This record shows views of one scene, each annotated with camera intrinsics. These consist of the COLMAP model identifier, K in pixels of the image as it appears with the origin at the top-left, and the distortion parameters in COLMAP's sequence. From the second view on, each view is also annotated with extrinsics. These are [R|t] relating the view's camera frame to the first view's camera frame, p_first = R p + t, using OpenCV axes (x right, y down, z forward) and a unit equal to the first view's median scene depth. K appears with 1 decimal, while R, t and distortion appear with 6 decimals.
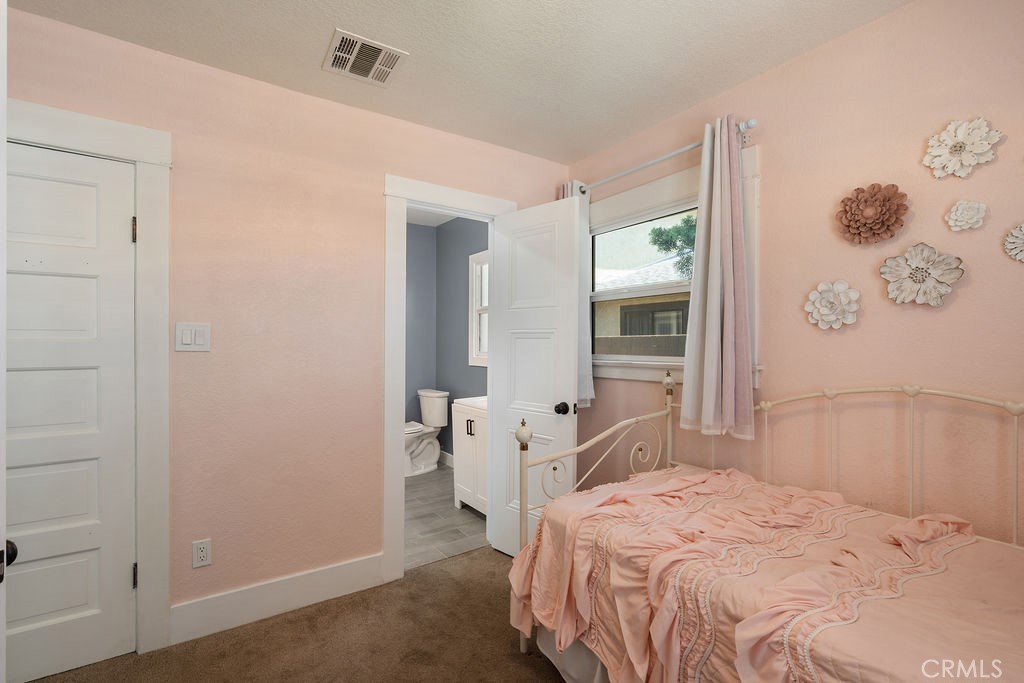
lens RADIAL K [[460.4, 0, 512.0], [0, 460.4, 341.5], [0, 0, 1]] dist [0.001683, 0.000187]
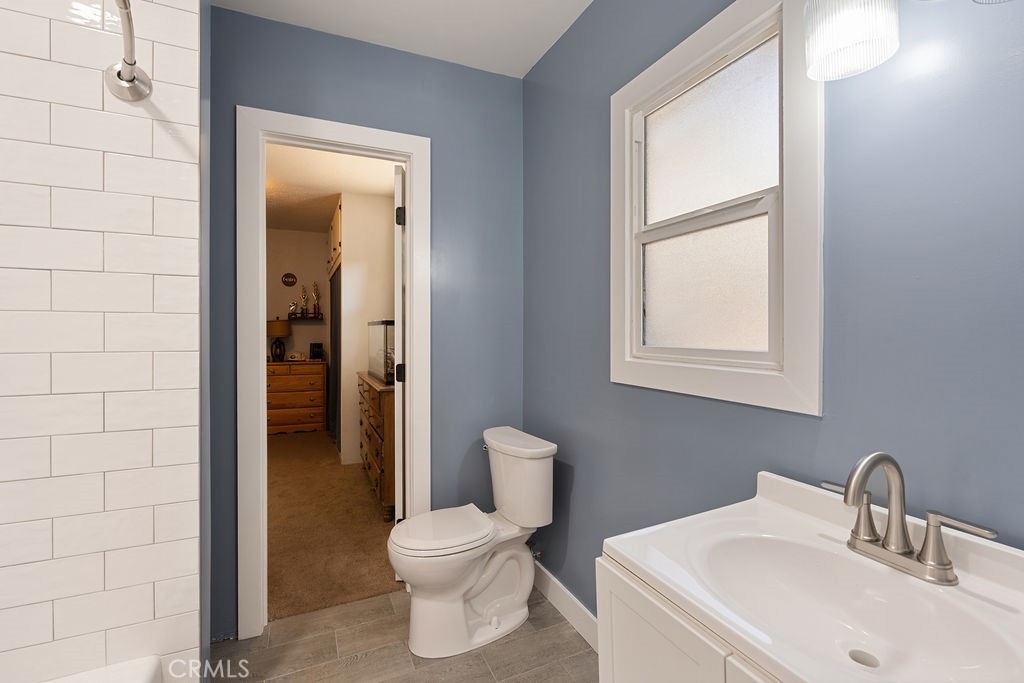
lens RADIAL K [[466.6, 0, 511.1], [0, 466.6, 326.5], [0, 0, 1]] dist [0.000206, -0.000003]
pose [[0.982777, 0.000593, -0.184795, -0.100268], [0.000055, 0.999994, 0.003500, 0.004707], [0.184796, -0.003449, 0.982771, 0.586687]]
